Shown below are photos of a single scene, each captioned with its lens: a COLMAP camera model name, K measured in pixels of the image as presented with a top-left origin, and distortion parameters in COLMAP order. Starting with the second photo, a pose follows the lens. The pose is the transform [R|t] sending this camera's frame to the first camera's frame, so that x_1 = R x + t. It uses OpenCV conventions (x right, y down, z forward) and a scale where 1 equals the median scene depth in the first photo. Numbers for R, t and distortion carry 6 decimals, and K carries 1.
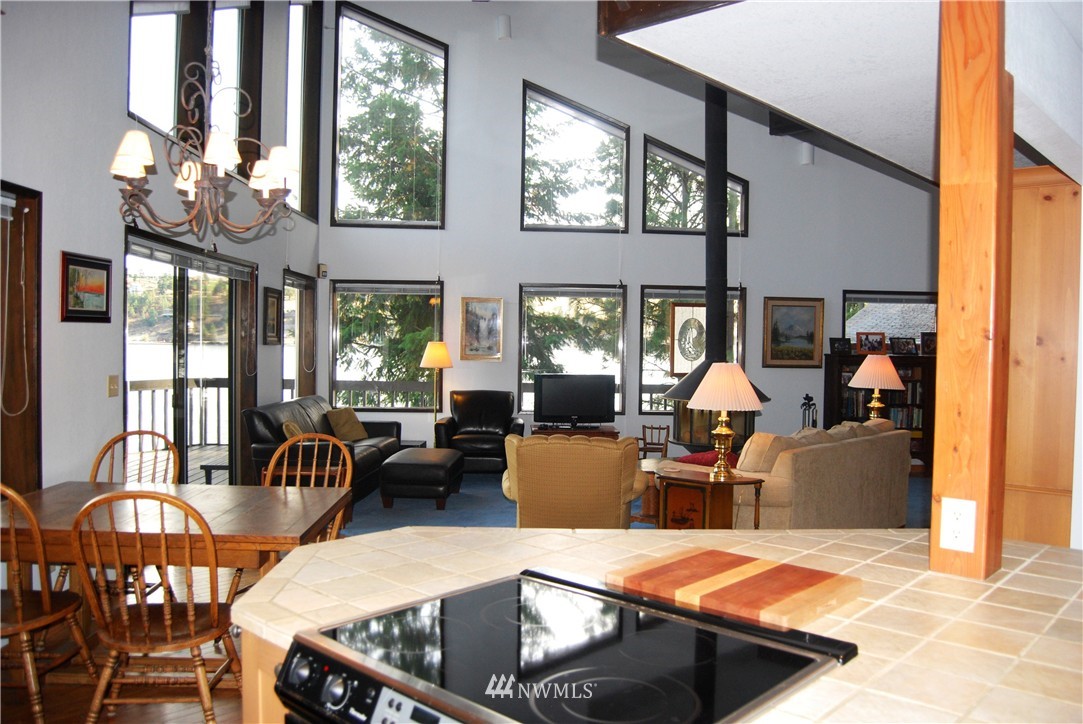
lens RADIAL K [[862.5, 0, 528.7], [0, 862.5, 364.6], [0, 0, 1]] dist [-0.089465, 0.038111]
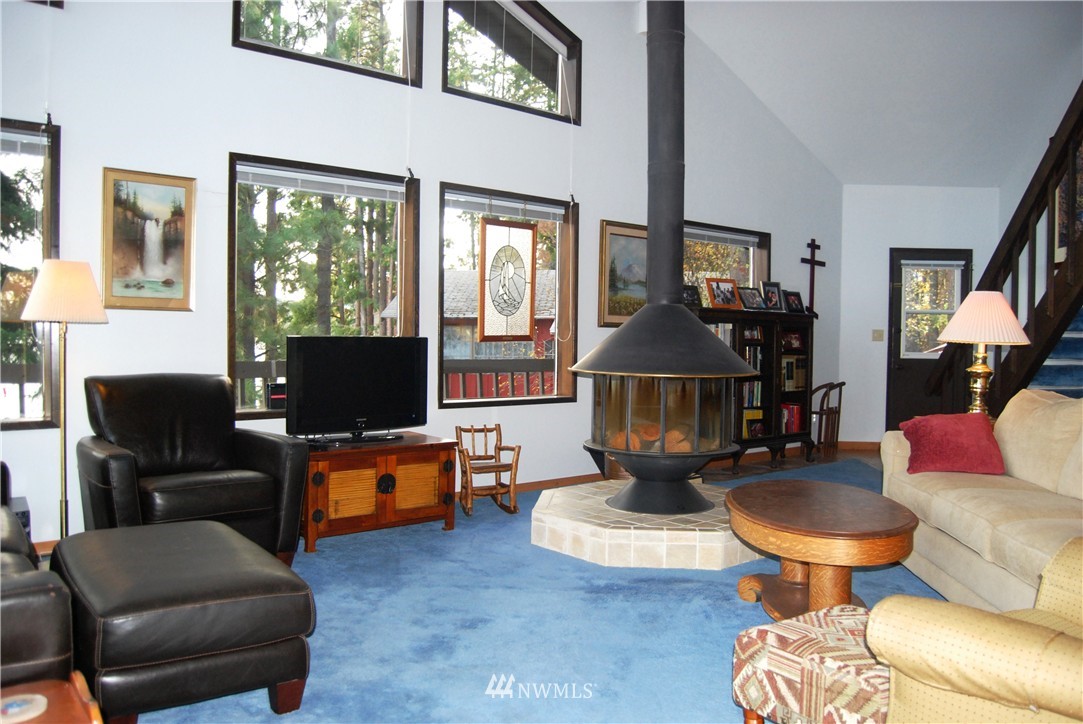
lens RADIAL K [[862.5, 0, 528.7], [0, 862.5, 364.6], [0, 0, 1]] dist [-0.089465, 0.038111]
pose [[0.762713, -0.022445, 0.646347, -0.198147], [0.014628, 0.999741, 0.017456, 0.020130], [-0.646572, -0.003860, 0.762844, 0.528905]]
